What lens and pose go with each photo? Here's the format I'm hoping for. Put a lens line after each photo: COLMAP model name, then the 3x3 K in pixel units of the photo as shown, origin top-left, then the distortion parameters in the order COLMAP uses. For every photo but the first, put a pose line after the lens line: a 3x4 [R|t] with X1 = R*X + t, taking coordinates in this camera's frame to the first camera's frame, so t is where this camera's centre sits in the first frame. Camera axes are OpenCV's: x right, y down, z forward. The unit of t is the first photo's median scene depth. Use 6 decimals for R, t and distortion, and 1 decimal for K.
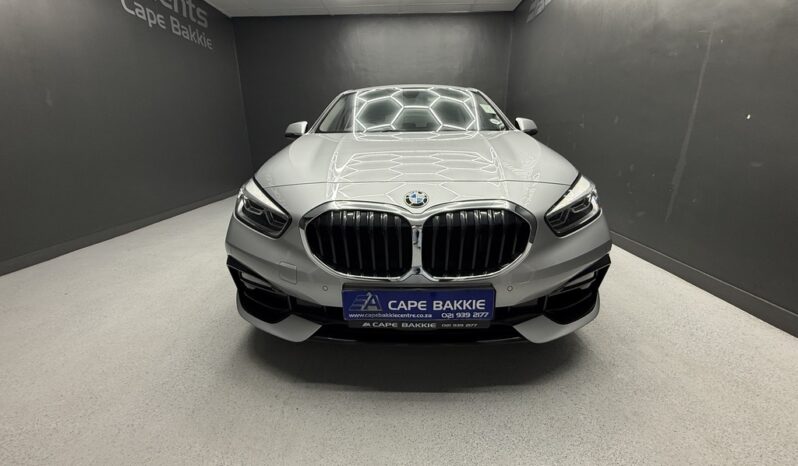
lens RADIAL K [[318.7, 0, 399.0], [0, 318.7, 233.0], [0, 0, 1]] dist [-0.000860, 0.000054]
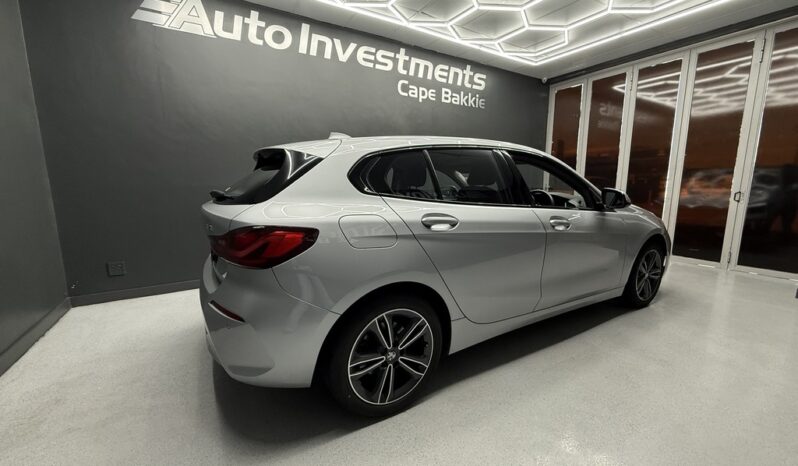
lens RADIAL K [[316.6, 0, 398.0], [0, 316.6, 234.1], [0, 0, 1]] dist [-0.001150, 0.000422]
pose [[0.533865, 0.148041, -0.832510, 0.601534], [-0.250823, 0.967967, 0.011283, -0.371735], [0.807512, 0.202789, 0.553896, 0.892304]]
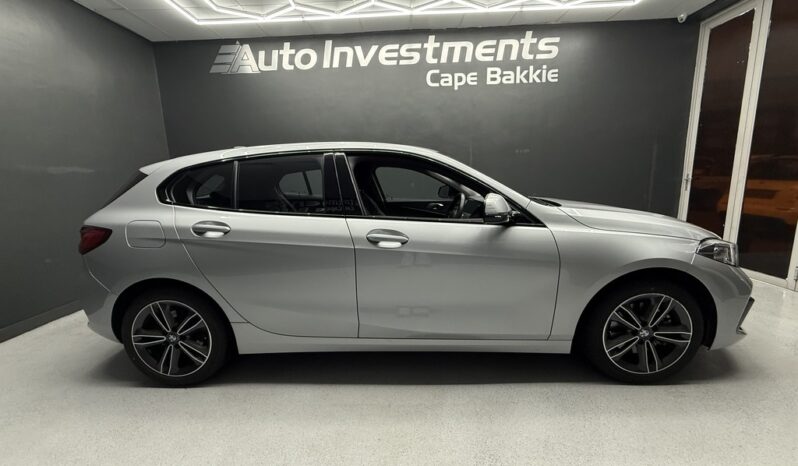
lens RADIAL K [[316.6, 0, 398.0], [0, 316.6, 234.1], [0, 0, 1]] dist [-0.001150, 0.000422]
pose [[-0.008842, 0.190594, -0.981629, 0.907920], [-0.261252, 0.947132, 0.186249, -0.798193], [0.965230, 0.258099, 0.041418, 2.158500]]
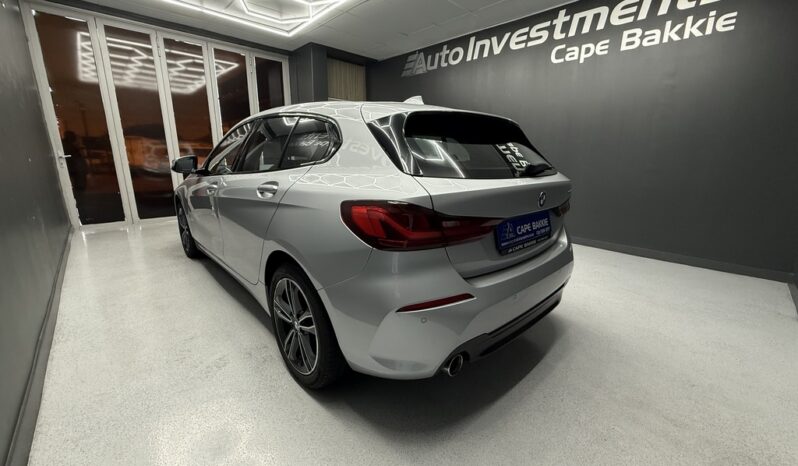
lens RADIAL K [[316.6, 0, 398.0], [0, 316.6, 234.1], [0, 0, 1]] dist [-0.001150, 0.000422]
pose [[-0.716507, 0.169617, -0.676645, 1.045684], [-0.208126, 0.873832, 0.439433, -1.182529], [0.665809, 0.455684, -0.590805, 3.538722]]
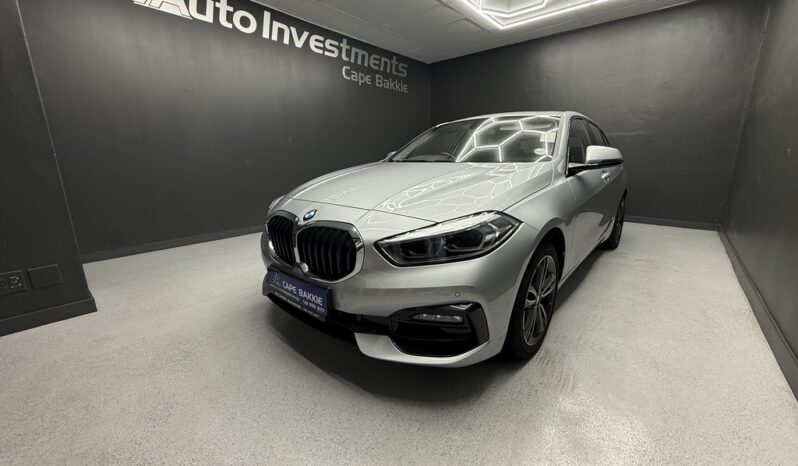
lens RADIAL K [[318.7, 0, 399.0], [0, 318.7, 233.0], [0, 0, 1]] dist [-0.000860, 0.000054]
pose [[0.768617, 0.154676, -0.620728, 0.875982], [-0.189493, 0.981831, 0.010017, -0.082792], [0.611000, 0.109925, 0.783962, 0.107982]]
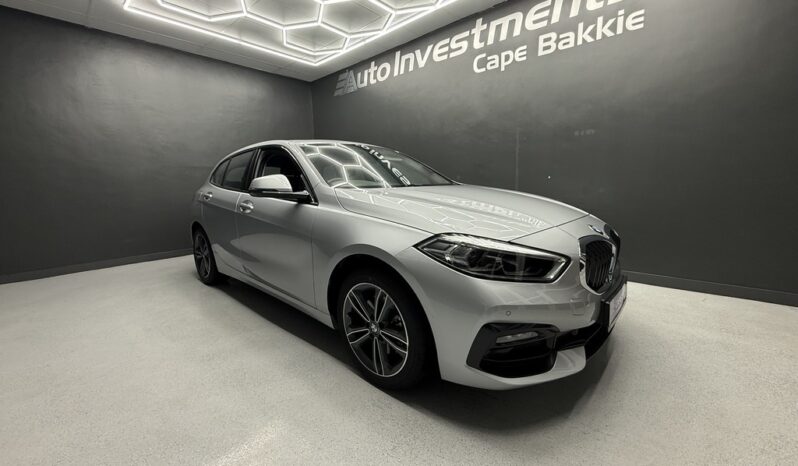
lens RADIAL K [[316.6, 0, 398.0], [0, 316.6, 234.1], [0, 0, 1]] dist [-0.001150, 0.000422]
pose [[-0.658851, 0.148038, -0.737563, 0.529422], [-0.186379, 0.917756, 0.350695, -1.132455], [0.728819, 0.368522, -0.577073, 3.653116]]
